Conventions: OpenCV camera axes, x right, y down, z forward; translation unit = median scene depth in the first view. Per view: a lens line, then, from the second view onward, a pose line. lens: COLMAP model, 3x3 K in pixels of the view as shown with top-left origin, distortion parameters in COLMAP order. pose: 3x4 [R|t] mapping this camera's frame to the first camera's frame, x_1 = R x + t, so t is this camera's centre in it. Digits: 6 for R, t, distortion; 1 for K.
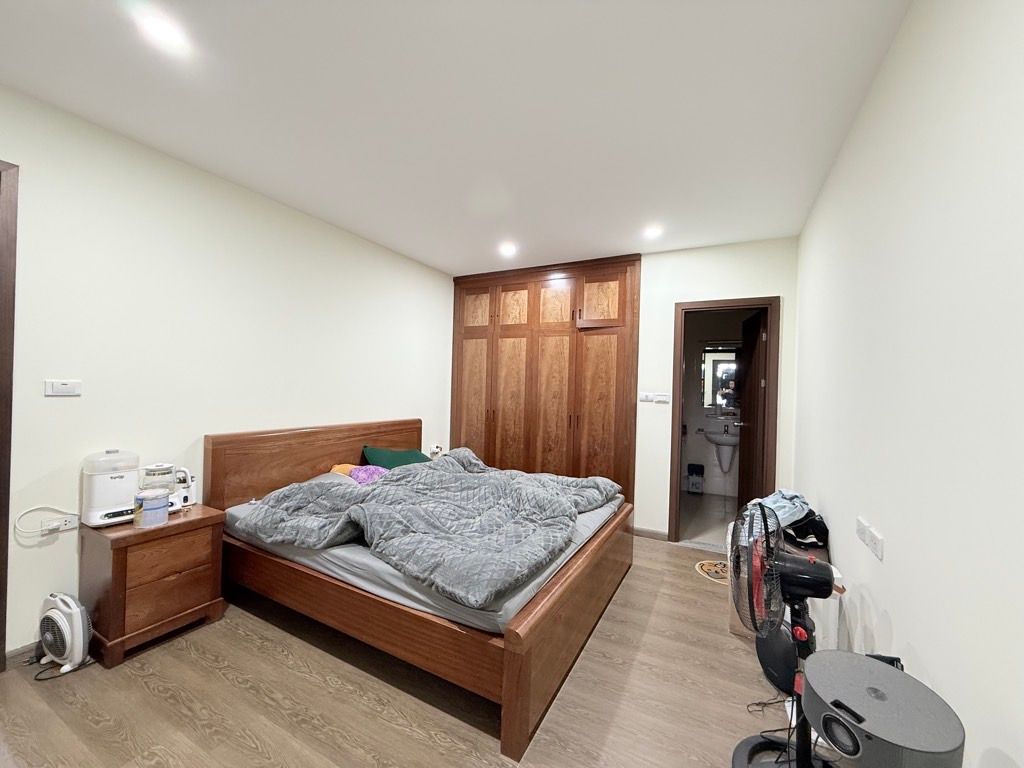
lens RADIAL K [[406.6, 0, 512.0], [0, 406.6, 384.0], [0, 0, 1]] dist [-0.000753, 0.000145]
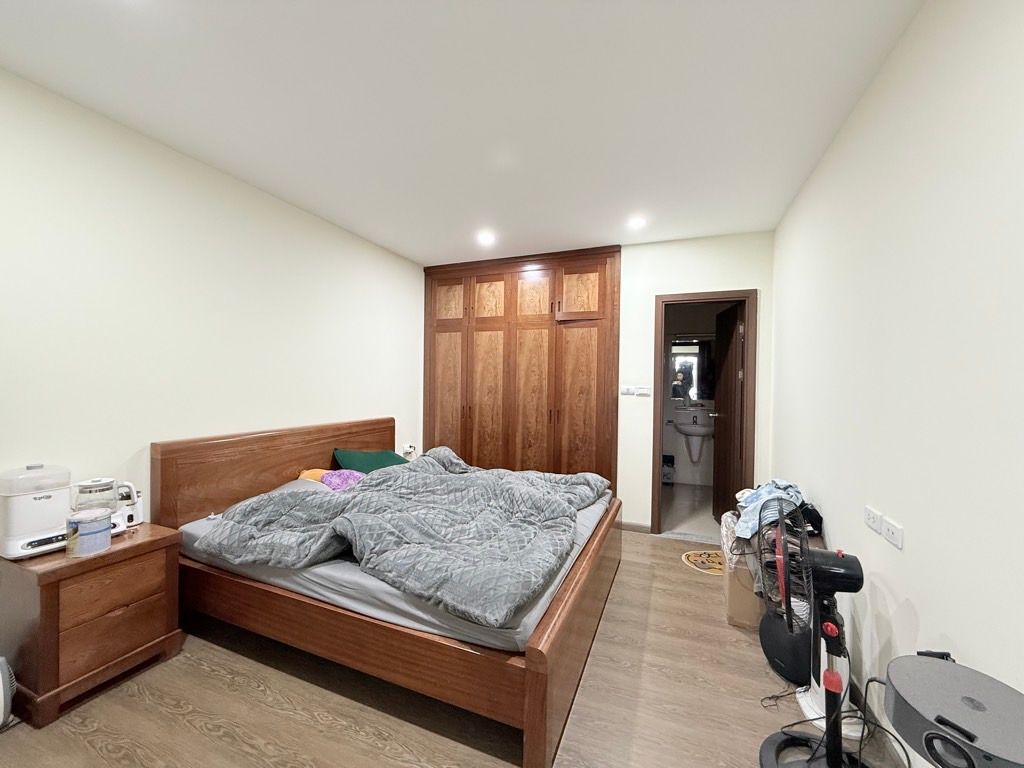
lens RADIAL K [[406.6, 0, 512.0], [0, 406.6, 384.0], [0, 0, 1]] dist [-0.000753, 0.000145]
pose [[0.994489, -0.015126, 0.103749, -0.090058], [0.013787, 0.999812, 0.013612, -0.000700], [-0.103935, -0.012107, 0.994510, 0.069226]]
